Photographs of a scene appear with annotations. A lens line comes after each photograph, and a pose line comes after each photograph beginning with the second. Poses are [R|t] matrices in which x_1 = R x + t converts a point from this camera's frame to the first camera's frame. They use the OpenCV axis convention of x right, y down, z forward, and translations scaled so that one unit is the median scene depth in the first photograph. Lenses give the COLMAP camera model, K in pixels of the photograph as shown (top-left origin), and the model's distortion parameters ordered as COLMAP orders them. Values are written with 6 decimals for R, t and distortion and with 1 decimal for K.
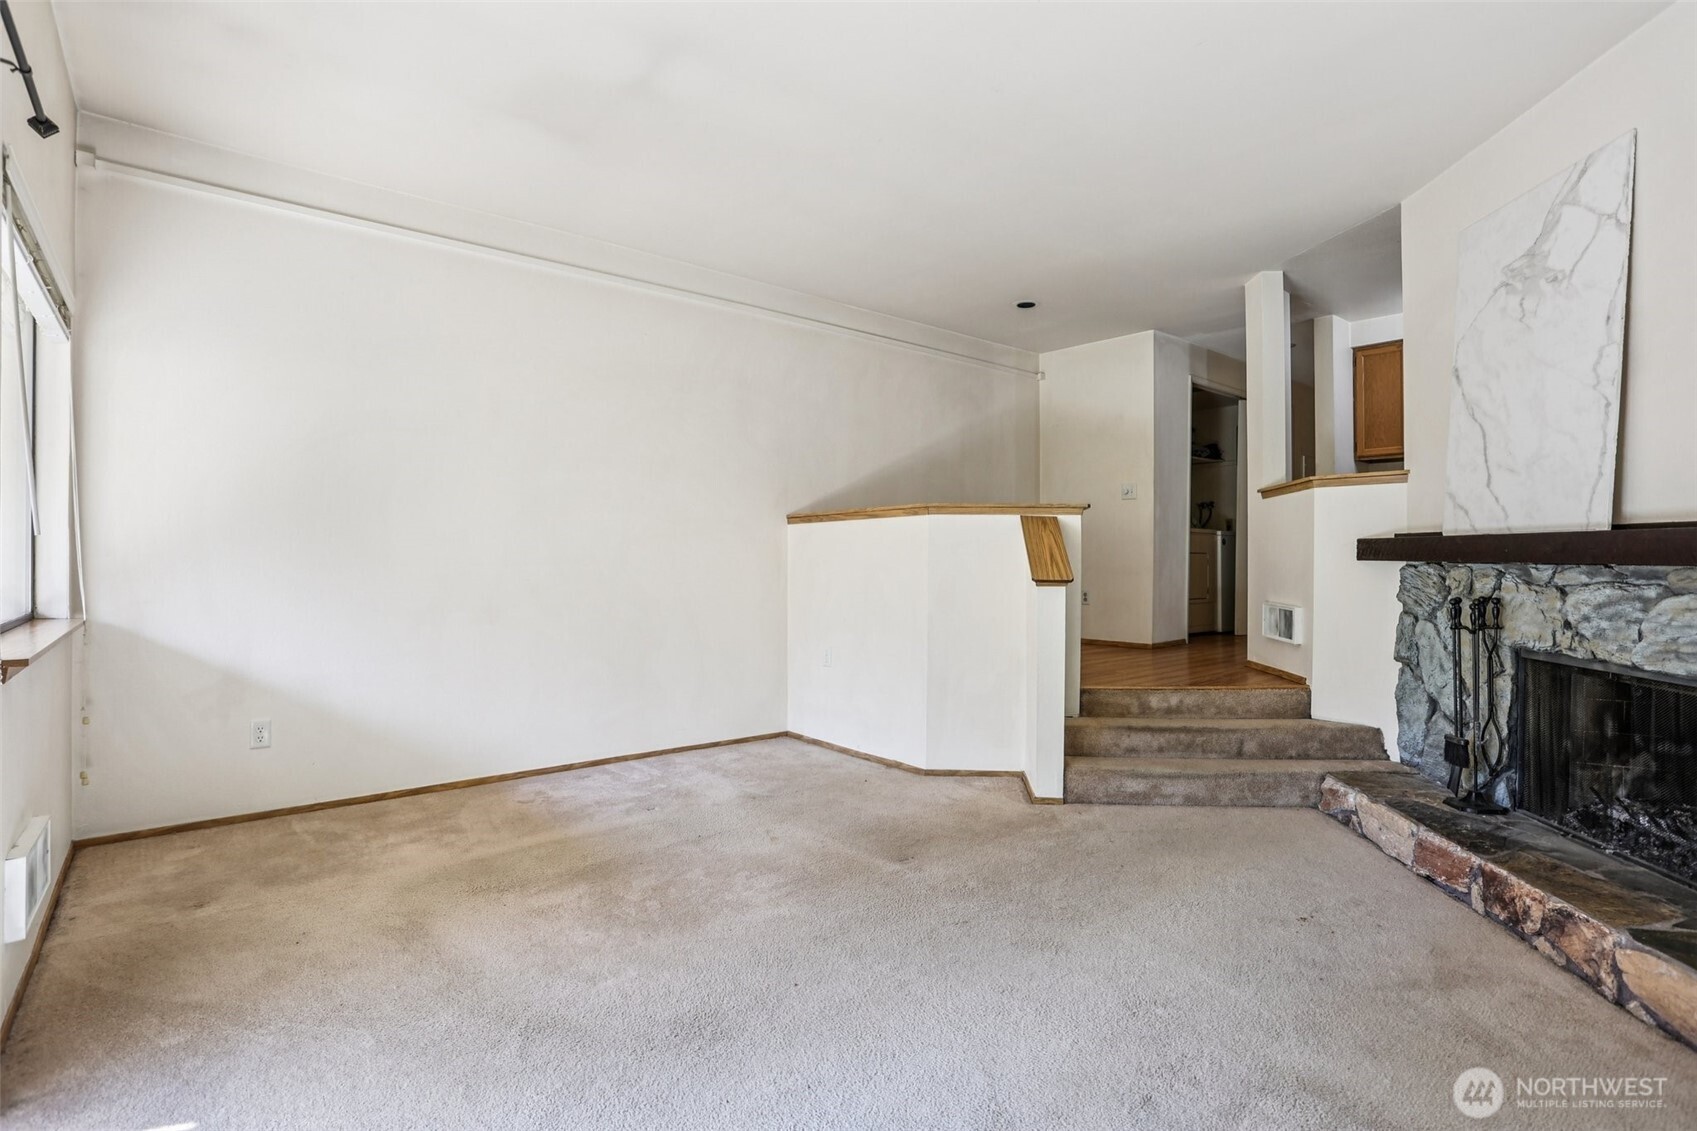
lens RADIAL K [[805.8, 0, 850.7], [0, 805.8, 539.2], [0, 0, 1]] dist [0.001383, 0.000282]
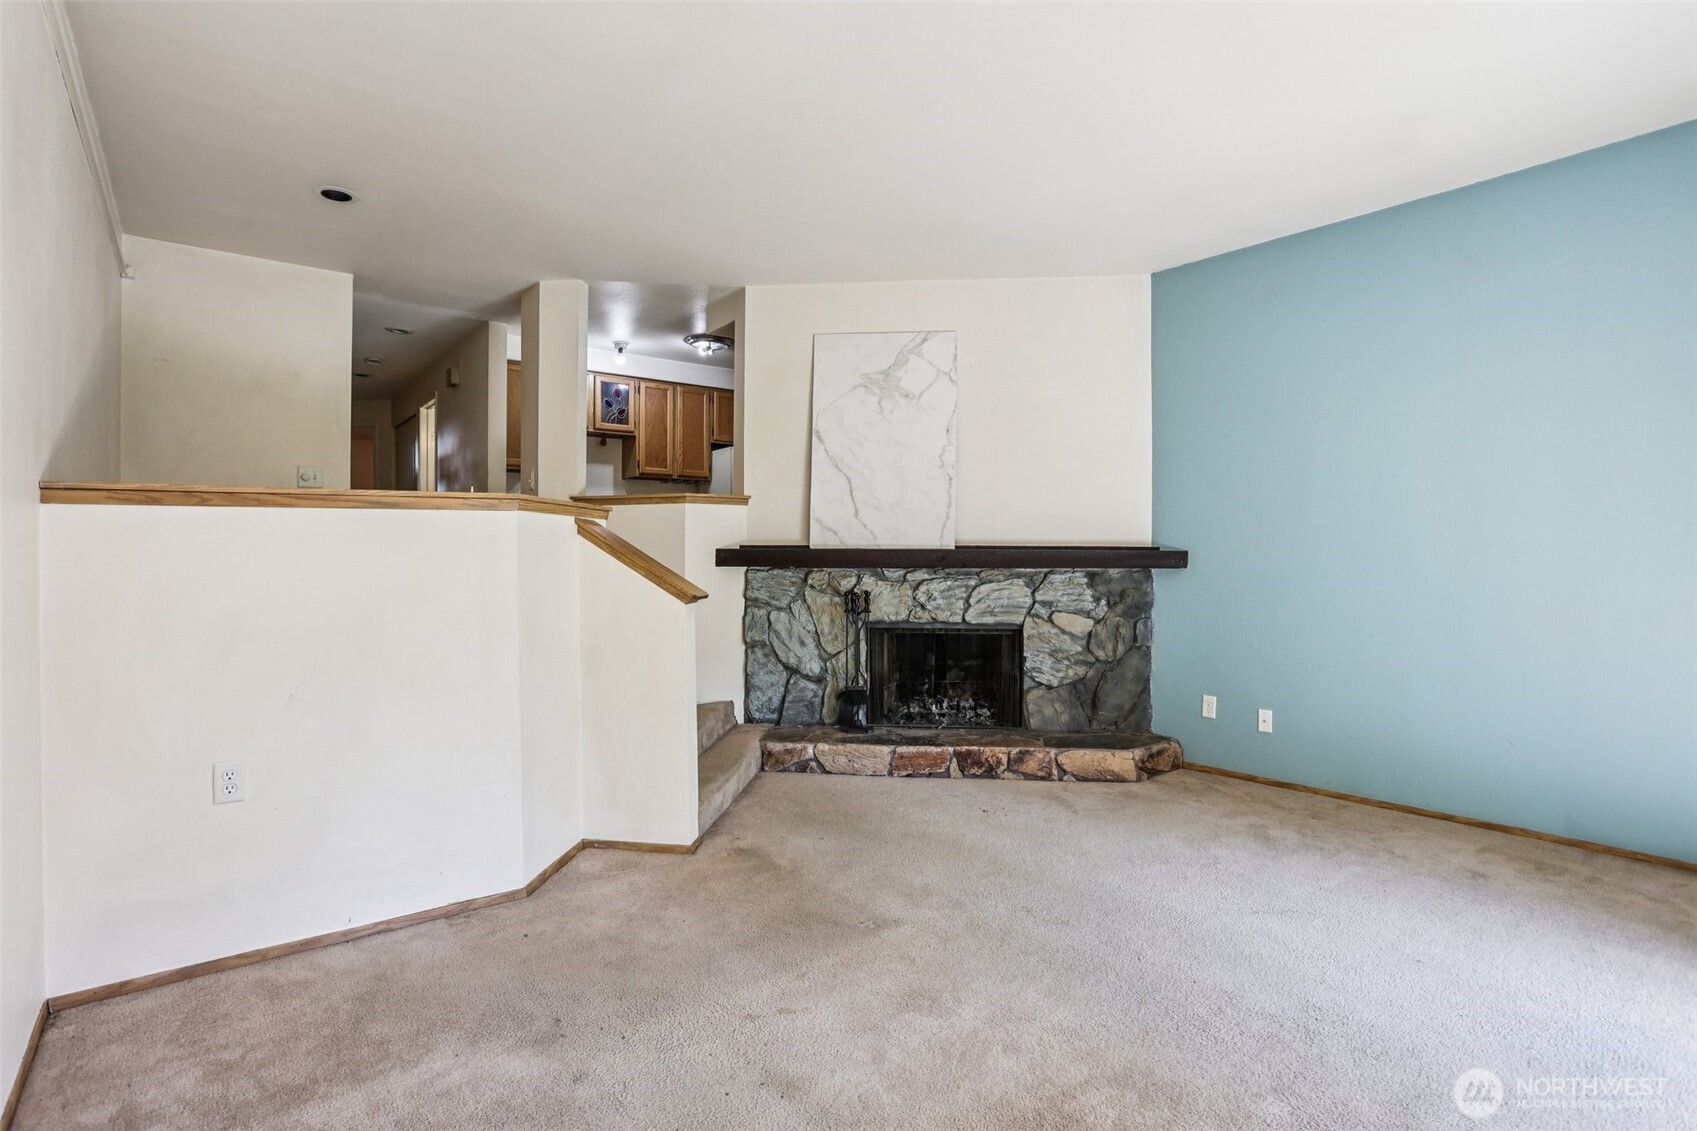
lens RADIAL K [[841.3, 0, 850.2], [0, 841.3, 553.5], [0, 0, 1]] dist [-0.088217, 0.000116]
pose [[0.035848, -0.004818, 0.999346, -0.852849], [-0.020574, 0.999773, 0.005558, -0.006006], [-0.999145, -0.020760, 0.035741, 1.048707]]
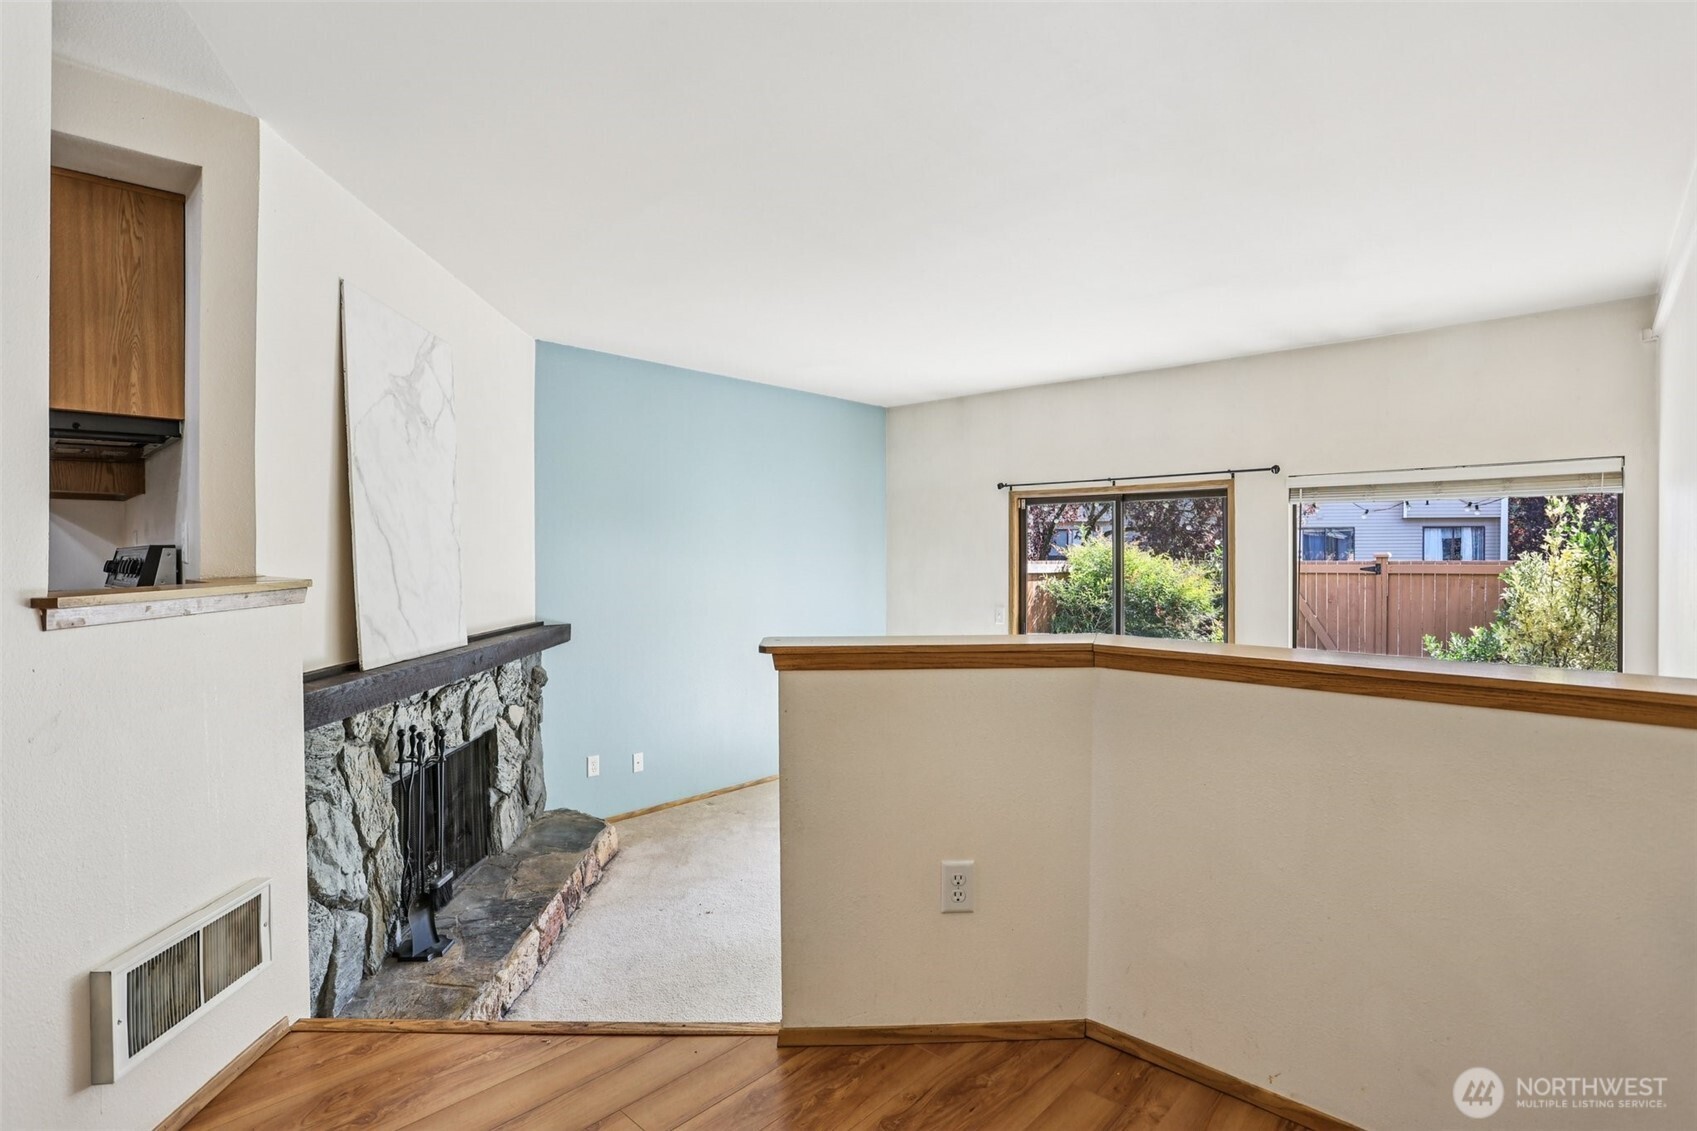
lens RADIAL K [[849.5, 0, 848.5], [0, 849.5, 565.5], [0, 0, 1]] dist [-0.000576, -0.000067]
pose [[-0.989694, -0.005720, -0.143083, 0.464739], [-0.003834, 0.999902, -0.013449, -0.113988], [0.143146, -0.012762, -0.989619, 2.235992]]
